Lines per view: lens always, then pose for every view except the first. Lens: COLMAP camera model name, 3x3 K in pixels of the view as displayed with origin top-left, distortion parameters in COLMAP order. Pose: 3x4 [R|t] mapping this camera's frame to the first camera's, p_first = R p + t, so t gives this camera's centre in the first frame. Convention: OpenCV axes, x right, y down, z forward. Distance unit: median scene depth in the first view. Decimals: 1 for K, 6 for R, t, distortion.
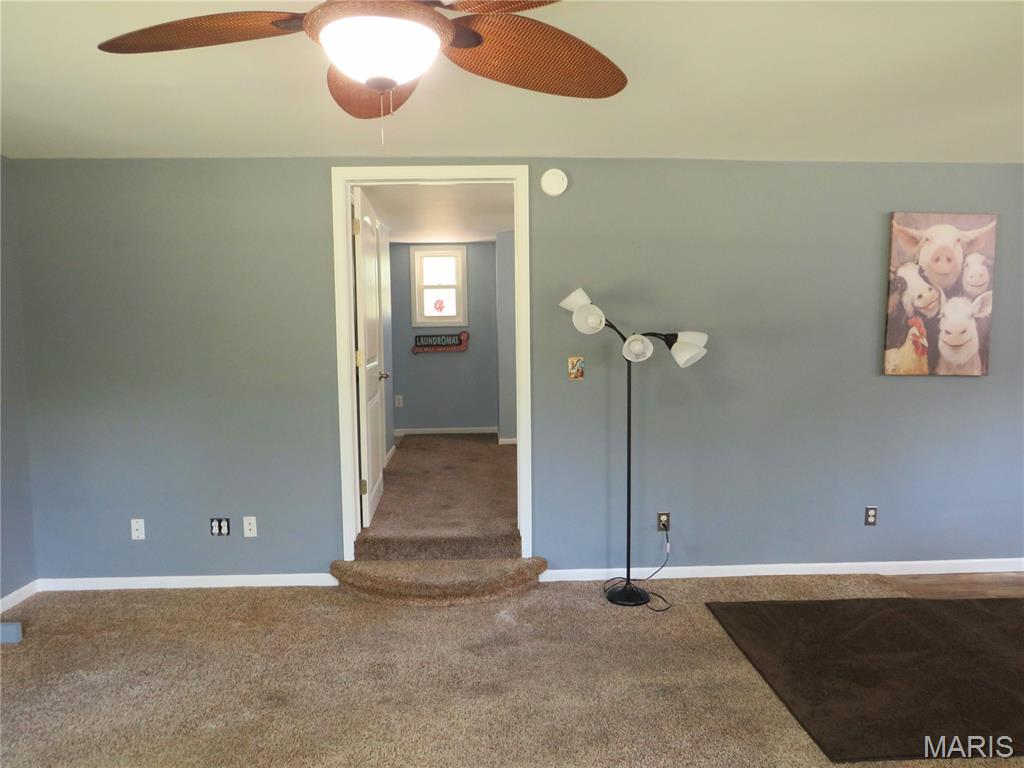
lens RADIAL K [[718.2, 0, 511.6], [0, 718.2, 387.0], [0, 0, 1]] dist [-0.043987, -0.000098]
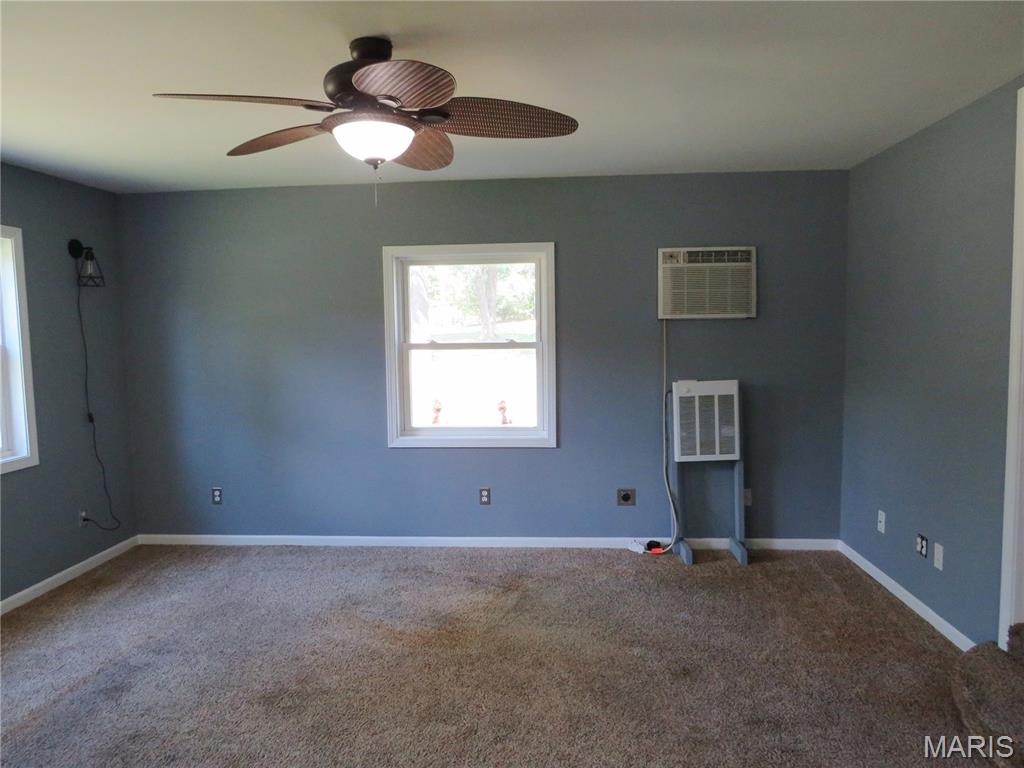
lens RADIAL K [[718.2, 0, 514.4], [0, 718.2, 382.6], [0, 0, 1]] dist [-0.043987, -0.000098]
pose [[-0.109217, 0.092679, -0.989688, 0.574748], [-0.070788, 0.992391, 0.100744, -0.066751], [0.991494, 0.081061, -0.101826, 0.655449]]
